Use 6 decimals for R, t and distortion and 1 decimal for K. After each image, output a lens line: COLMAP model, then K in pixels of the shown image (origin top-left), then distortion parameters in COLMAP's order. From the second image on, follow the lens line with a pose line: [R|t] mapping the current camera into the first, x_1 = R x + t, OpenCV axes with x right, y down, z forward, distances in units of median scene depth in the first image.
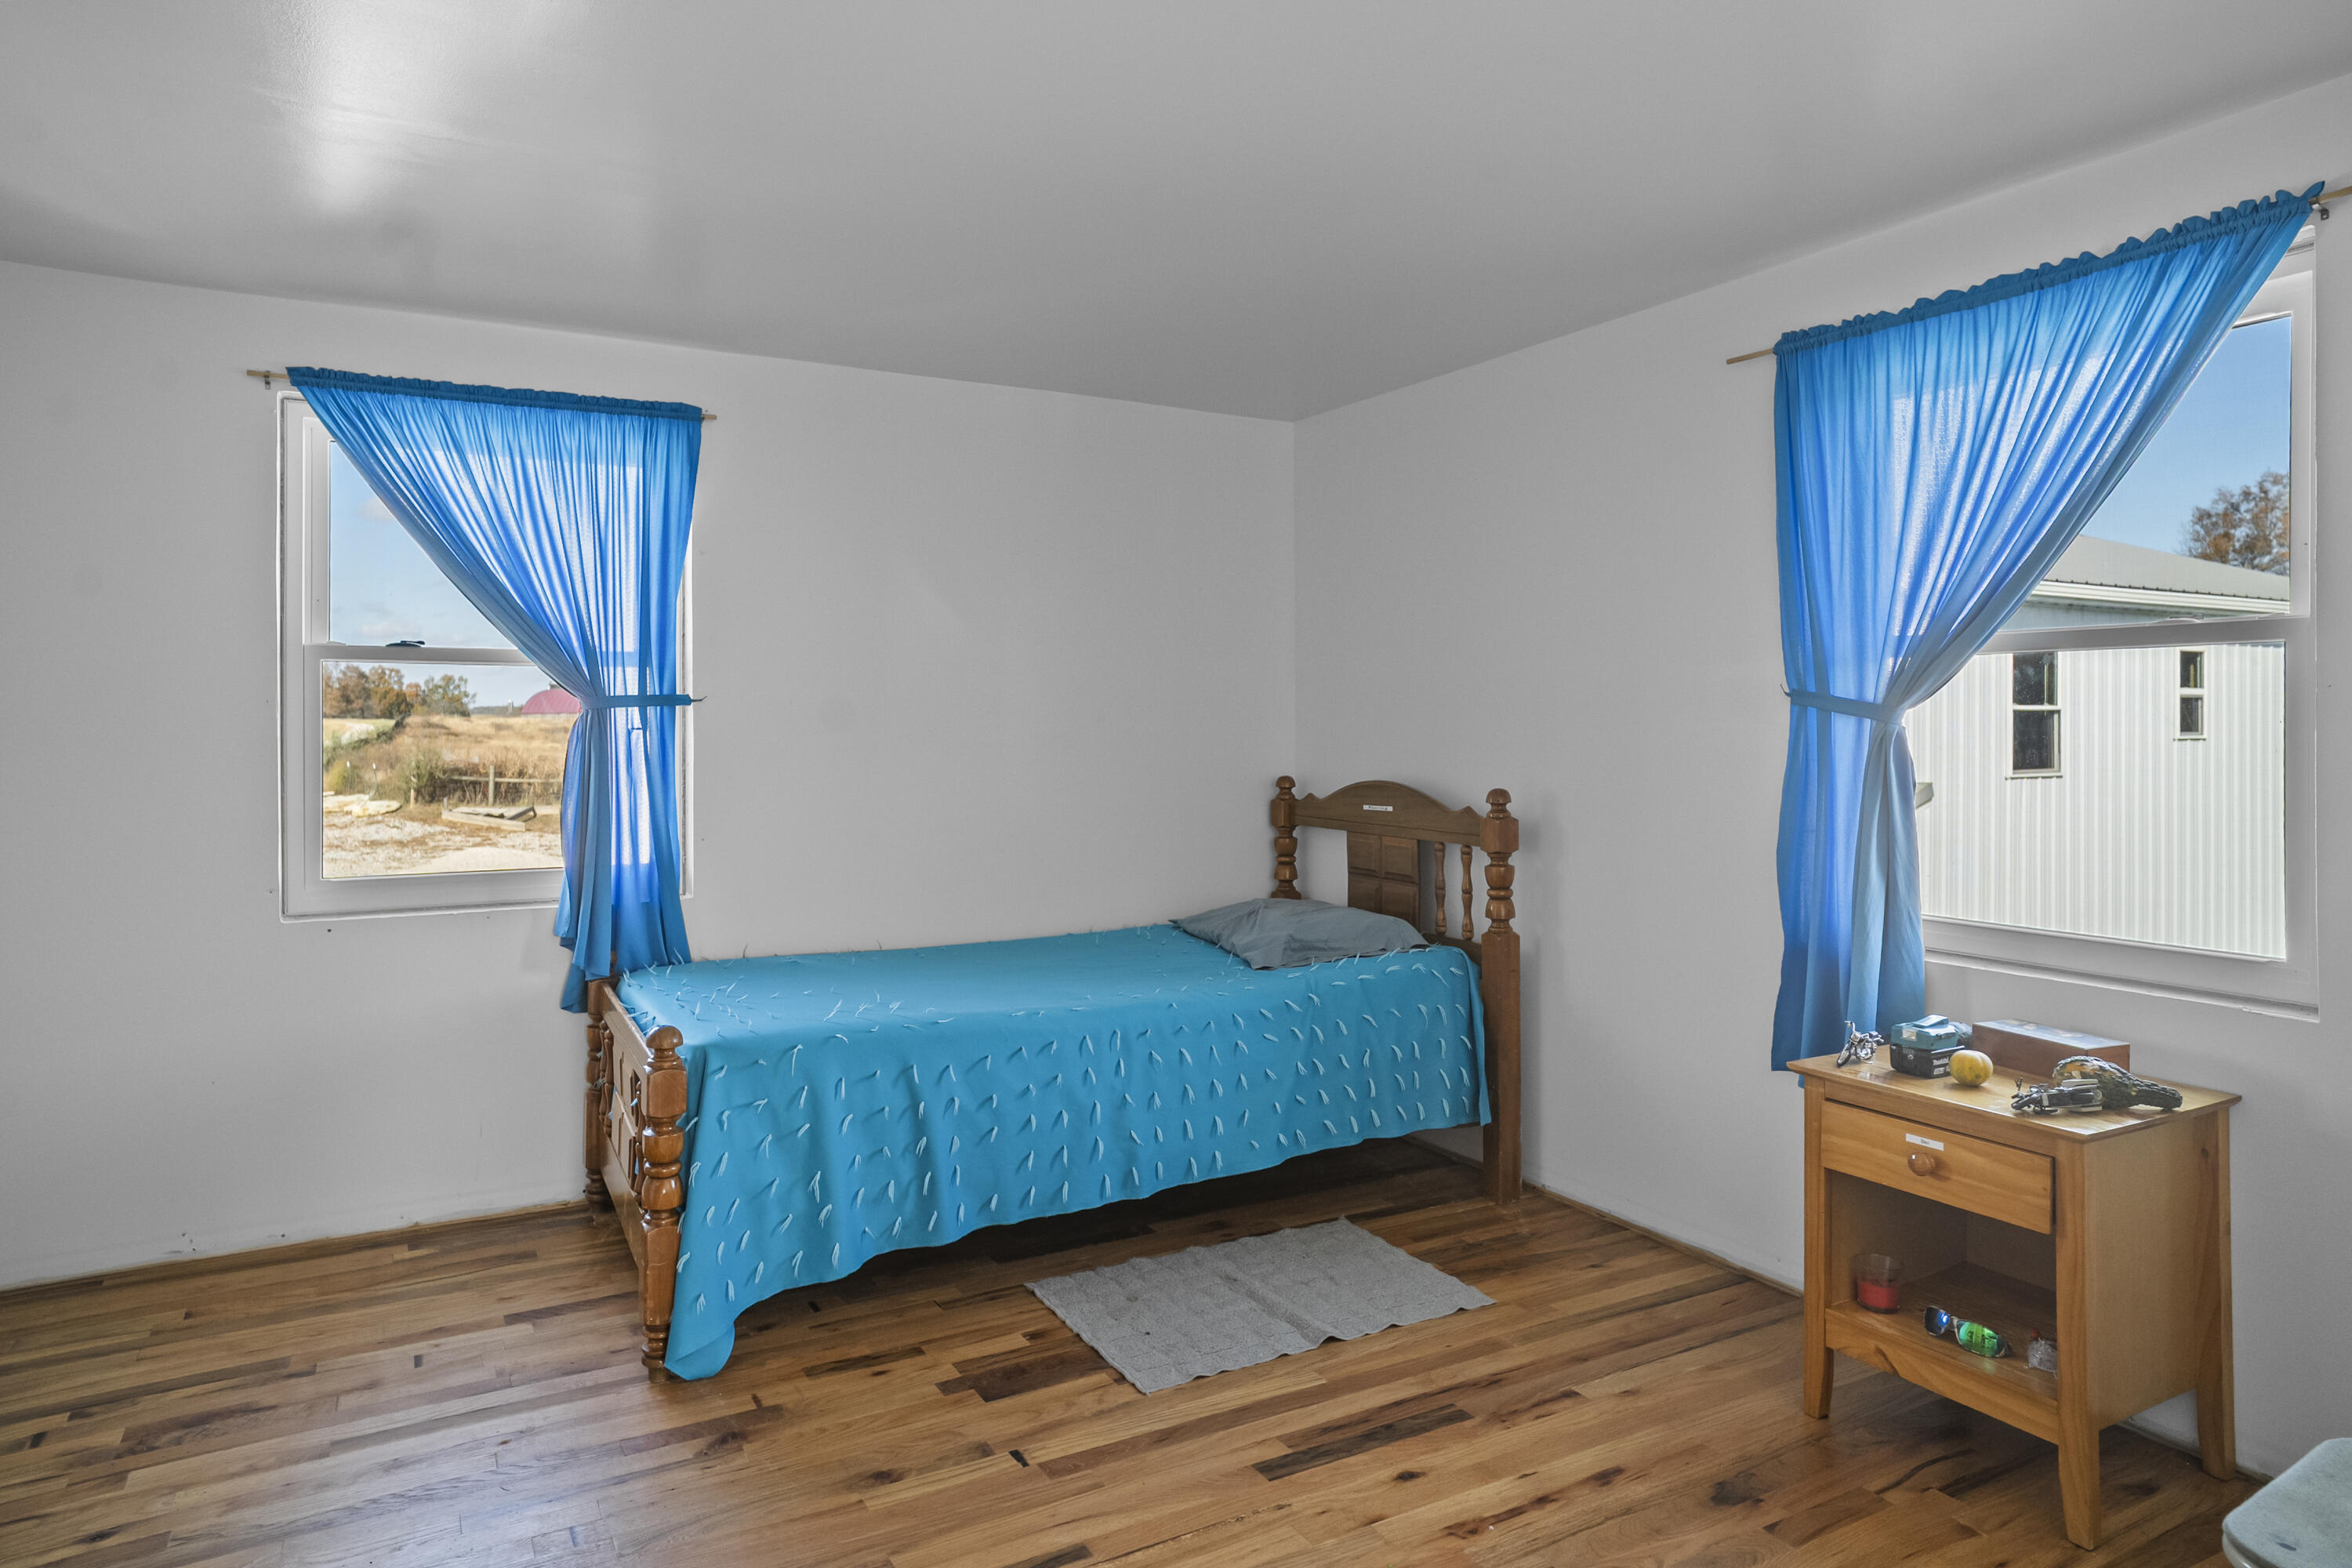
lens RADIAL K [[1408.2, 0, 1174.4], [0, 1408.2, 737.8], [0, 0, 1]] dist [-0.044855, 0.057550]
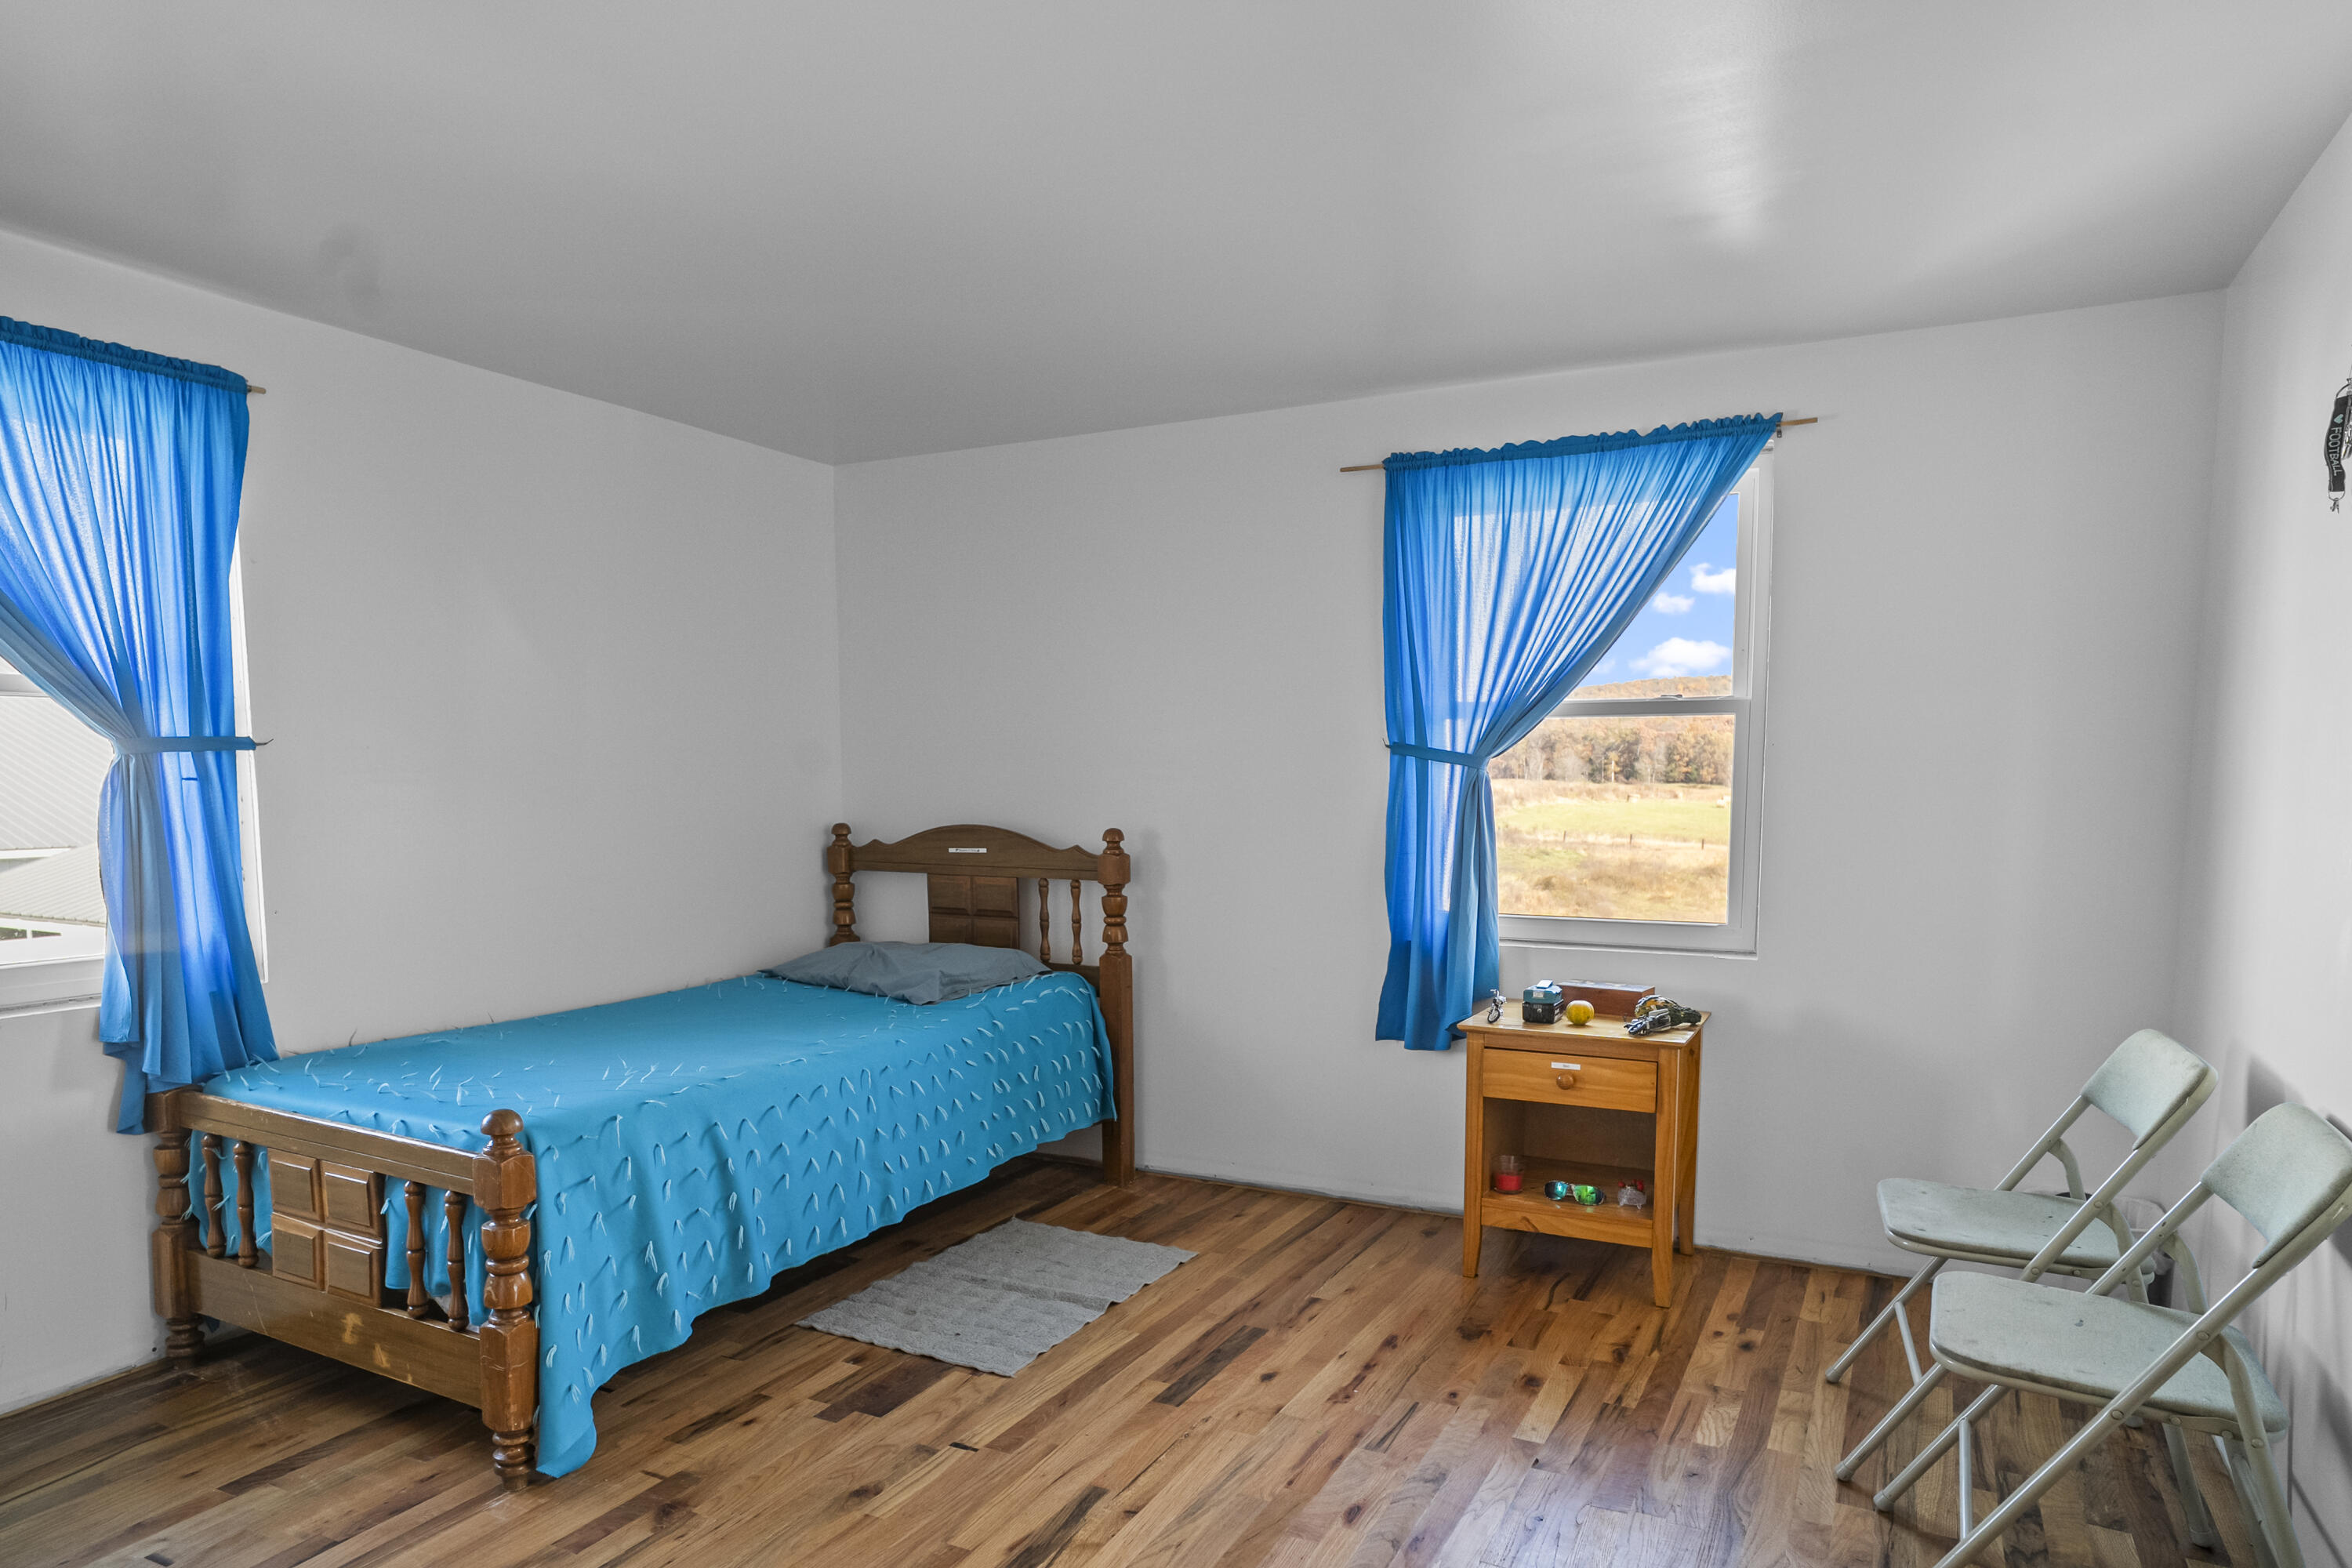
lens RADIAL K [[1396.5, 0, 1174.7], [0, 1396.5, 933.5], [0, 0, 1]] dist [-0.006527, -0.000741]
pose [[0.846335, -0.062950, 0.528919, -0.412451], [0.007415, 0.994288, 0.106472, 0.001174], [-0.532600, -0.086189, 0.841967, 0.022302]]
